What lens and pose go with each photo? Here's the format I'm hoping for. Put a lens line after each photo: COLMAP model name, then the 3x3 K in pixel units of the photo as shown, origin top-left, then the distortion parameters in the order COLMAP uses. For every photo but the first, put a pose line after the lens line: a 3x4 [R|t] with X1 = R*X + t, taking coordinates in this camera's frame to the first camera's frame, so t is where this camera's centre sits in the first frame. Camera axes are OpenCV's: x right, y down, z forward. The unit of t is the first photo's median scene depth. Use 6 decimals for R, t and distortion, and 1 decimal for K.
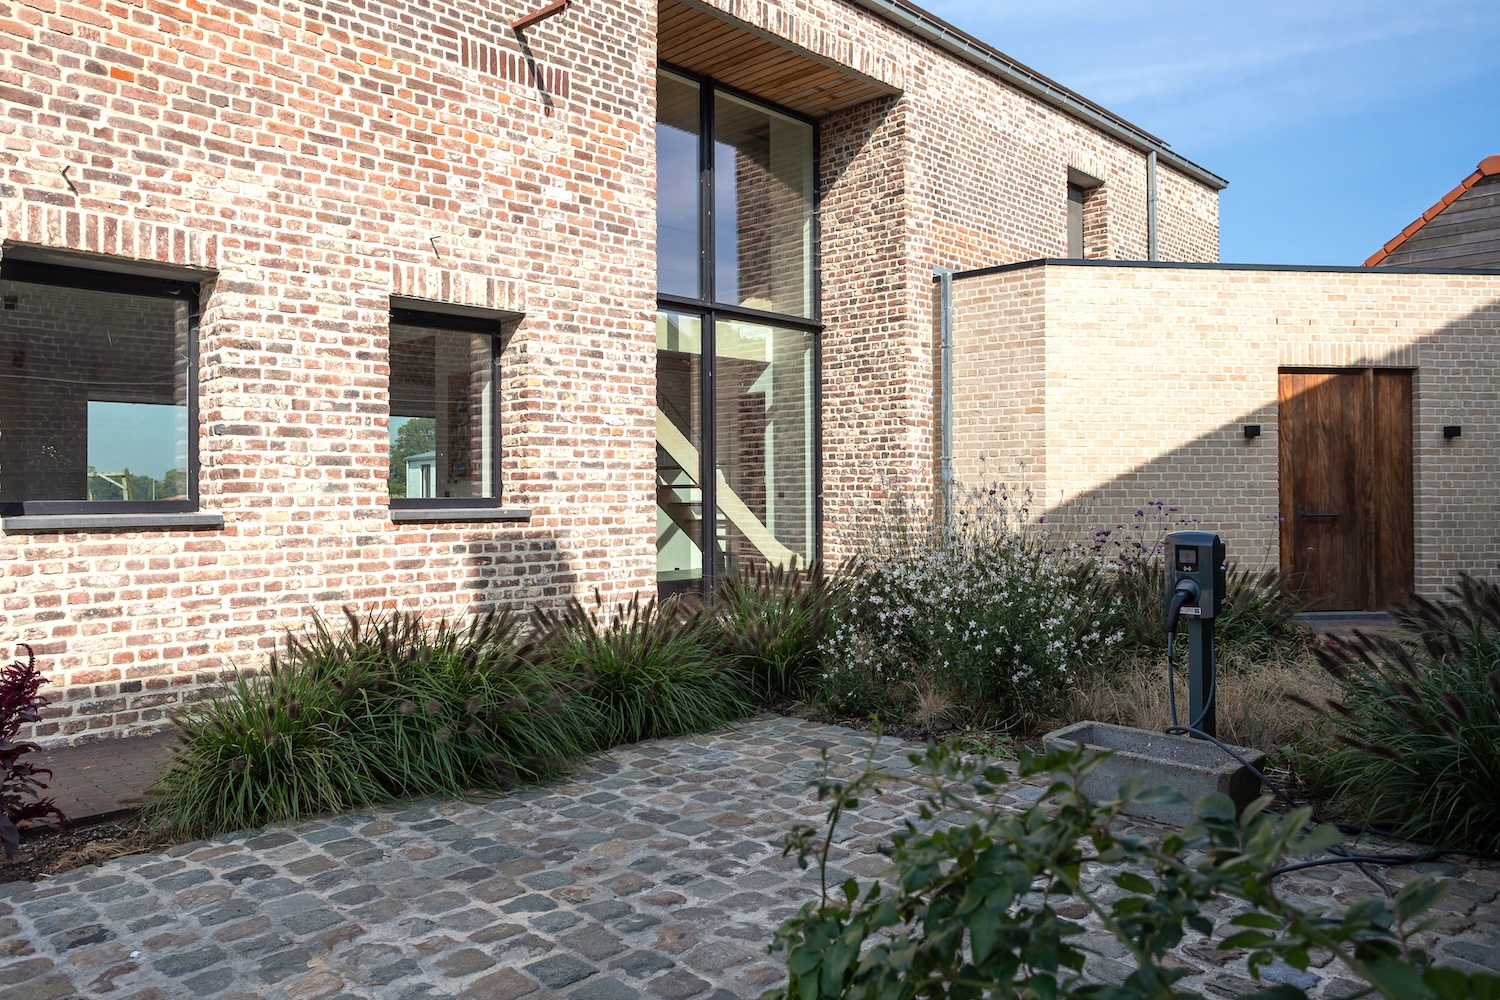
lens RADIAL K [[1052.8, 0, 750.3], [0, 1052.8, 496.1], [0, 0, 1]] dist [-0.046774, 0.006089]
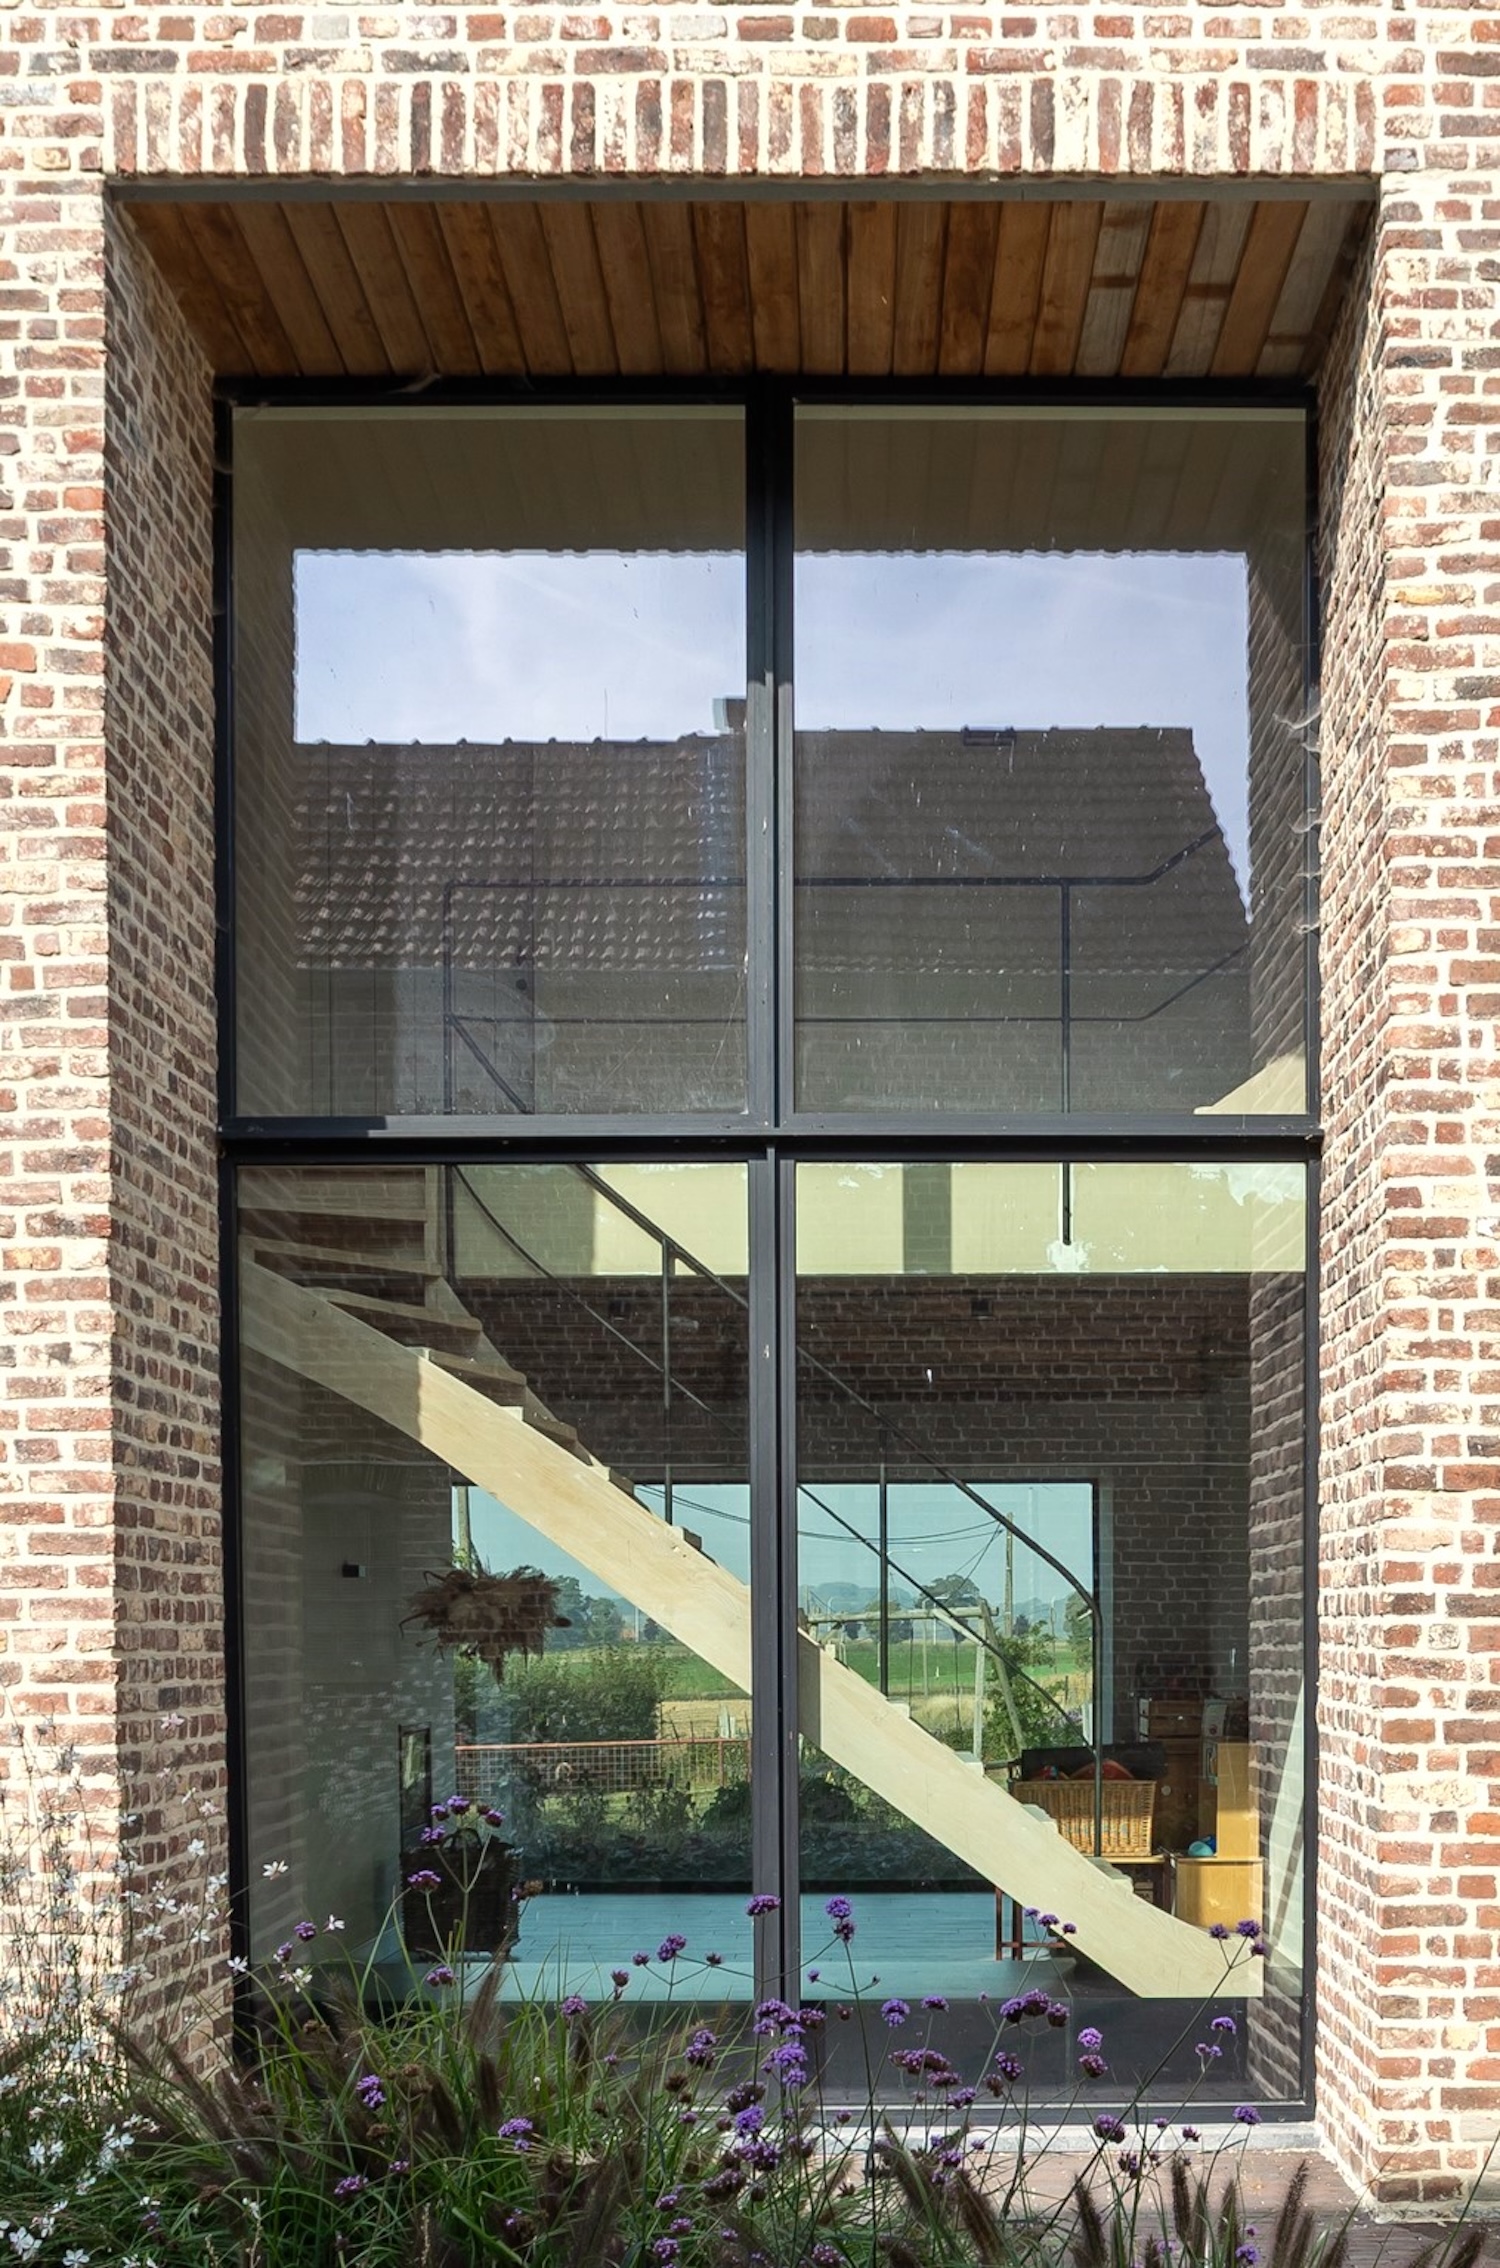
lens RADIAL K [[1627.5, 0, 750.5], [0, 1627.5, 1135.3], [0, 0, 1]] dist [-0.029589, 0.000080]
pose [[0.706805, 0.013588, -0.707278, 0.407124], [-0.001318, 0.999839, 0.017891, -0.206514], [0.707407, -0.011714, 0.706709, 0.787491]]
